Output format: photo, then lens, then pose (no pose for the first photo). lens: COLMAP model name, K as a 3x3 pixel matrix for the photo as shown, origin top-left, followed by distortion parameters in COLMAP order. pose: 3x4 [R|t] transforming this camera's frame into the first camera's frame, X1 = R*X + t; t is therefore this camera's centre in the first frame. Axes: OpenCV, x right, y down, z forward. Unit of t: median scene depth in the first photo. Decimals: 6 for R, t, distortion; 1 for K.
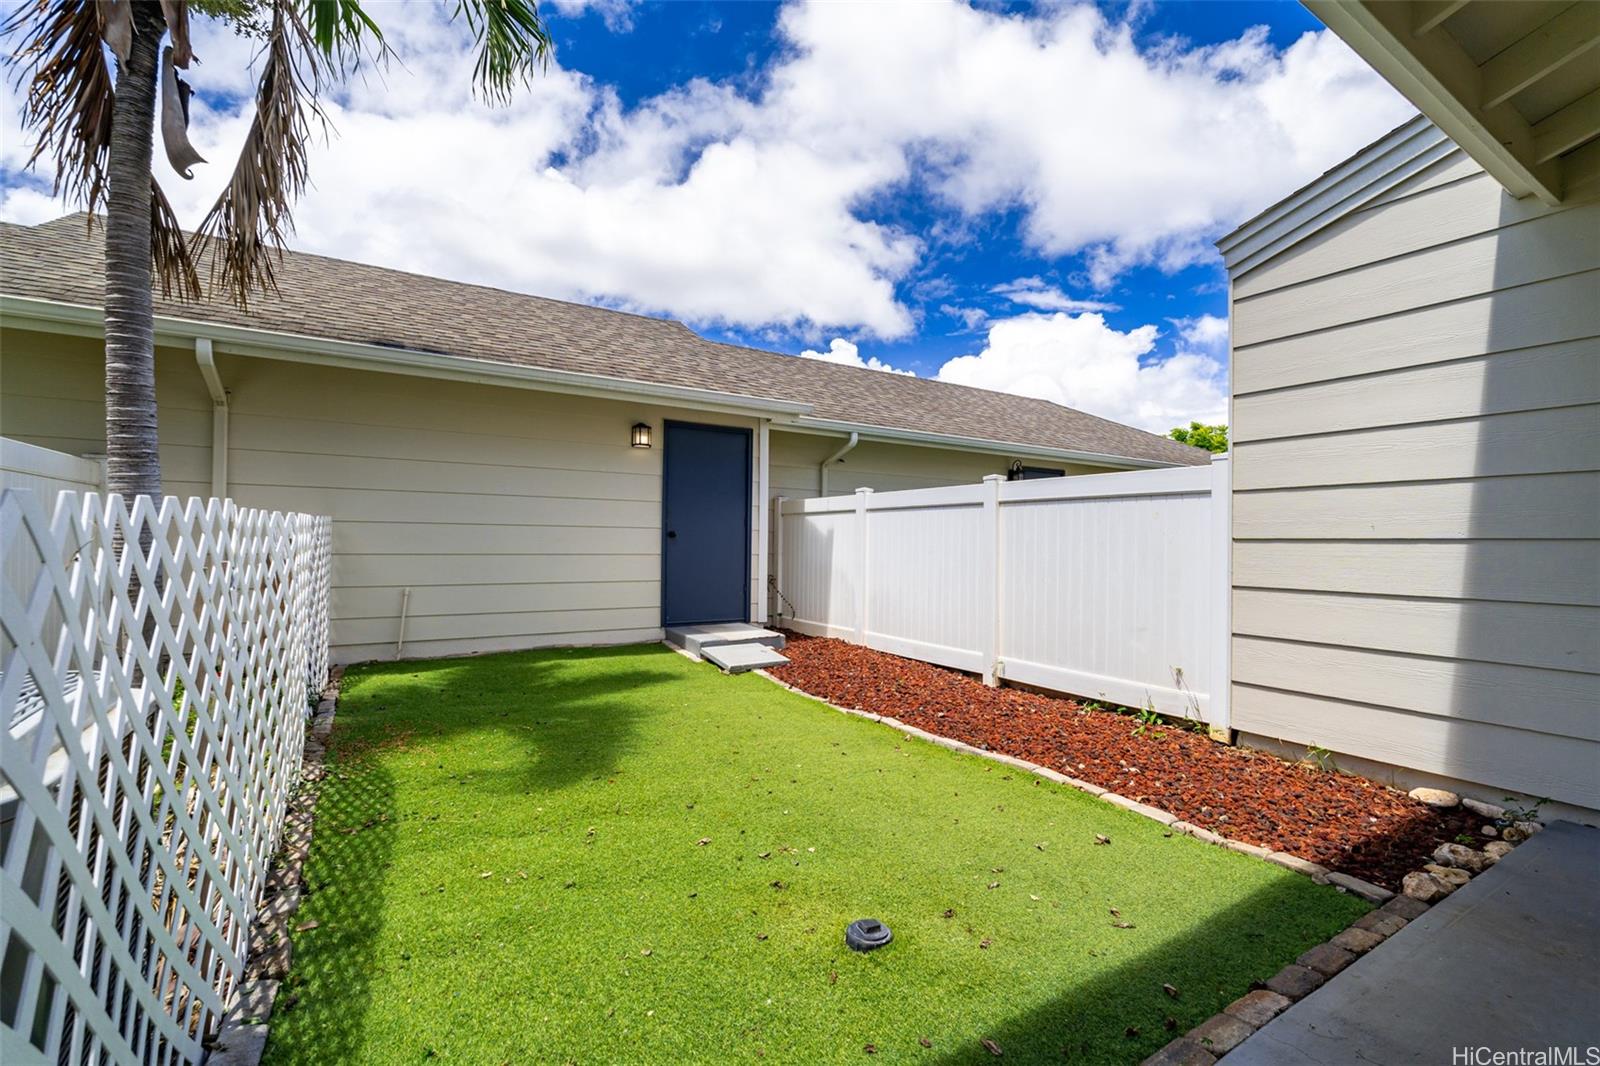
lens RADIAL K [[699.6, 0, 808.1], [0, 699.6, 536.3], [0, 0, 1]] dist [-0.002259, -0.000219]
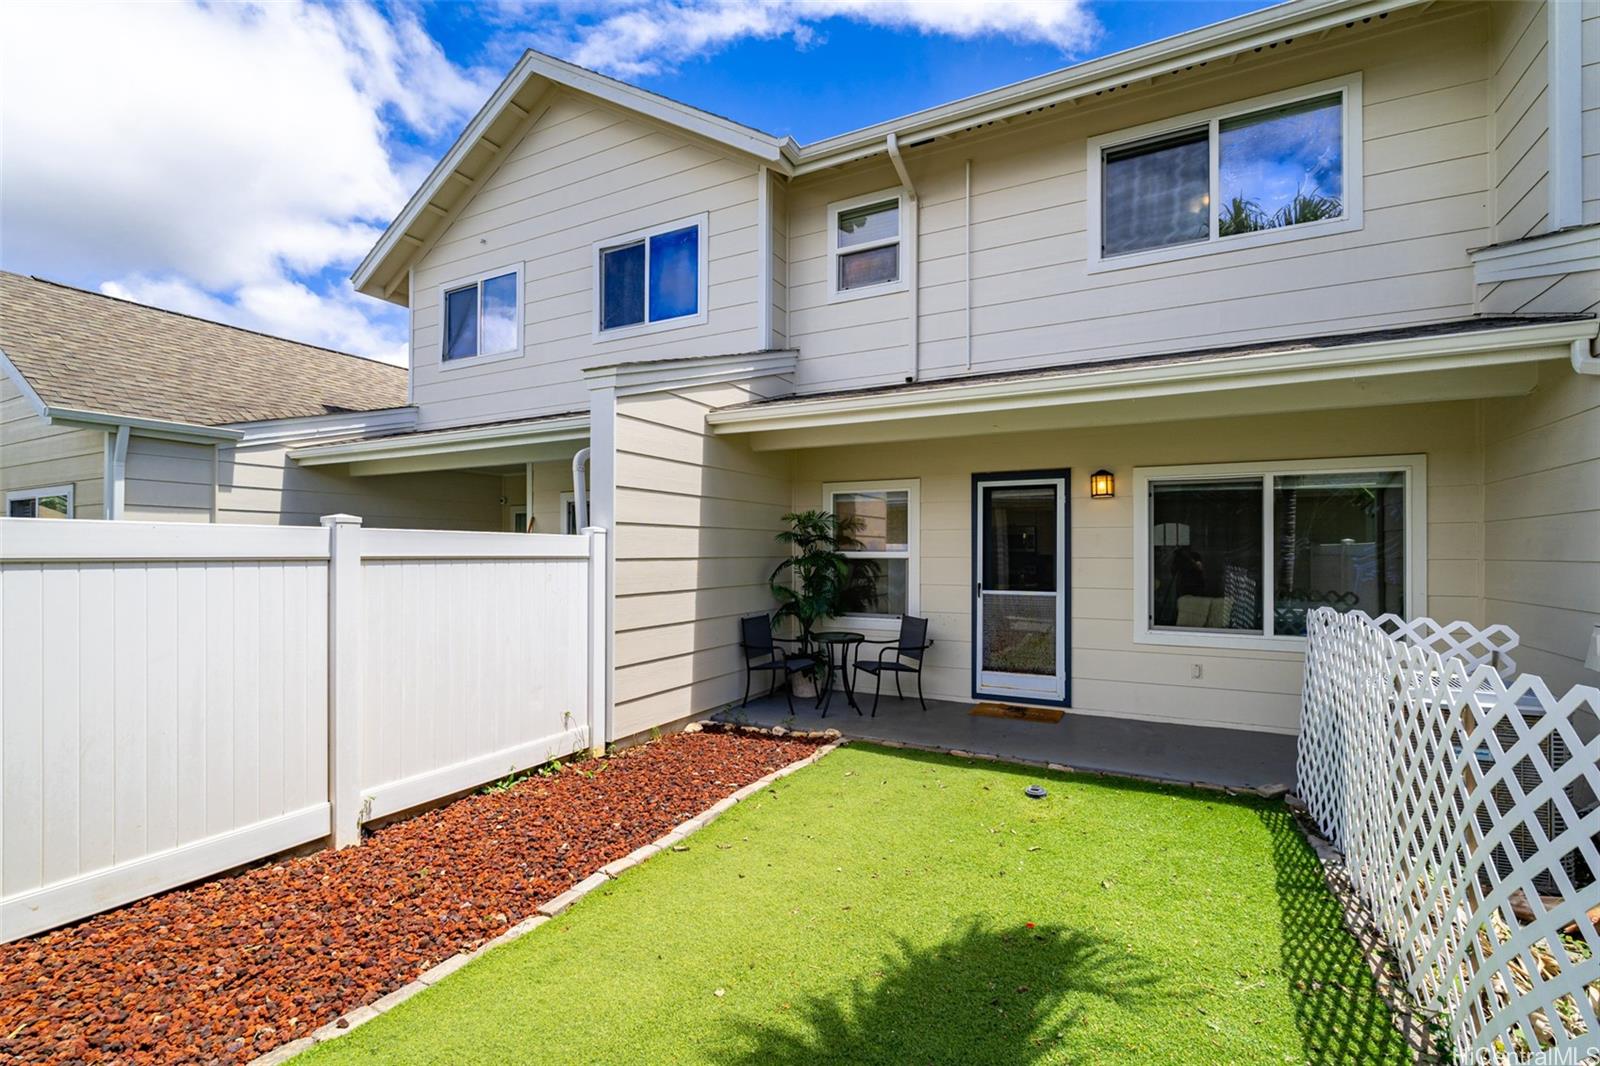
lens RADIAL K [[699.6, 0, 808.1], [0, 699.6, 536.3], [0, 0, 1]] dist [-0.002259, -0.000219]
pose [[-0.503661, 0.009264, 0.863851, -0.673510], [-0.013242, 0.999742, -0.018442, -0.083380], [-0.863800, -0.020728, -0.503409, 1.279800]]
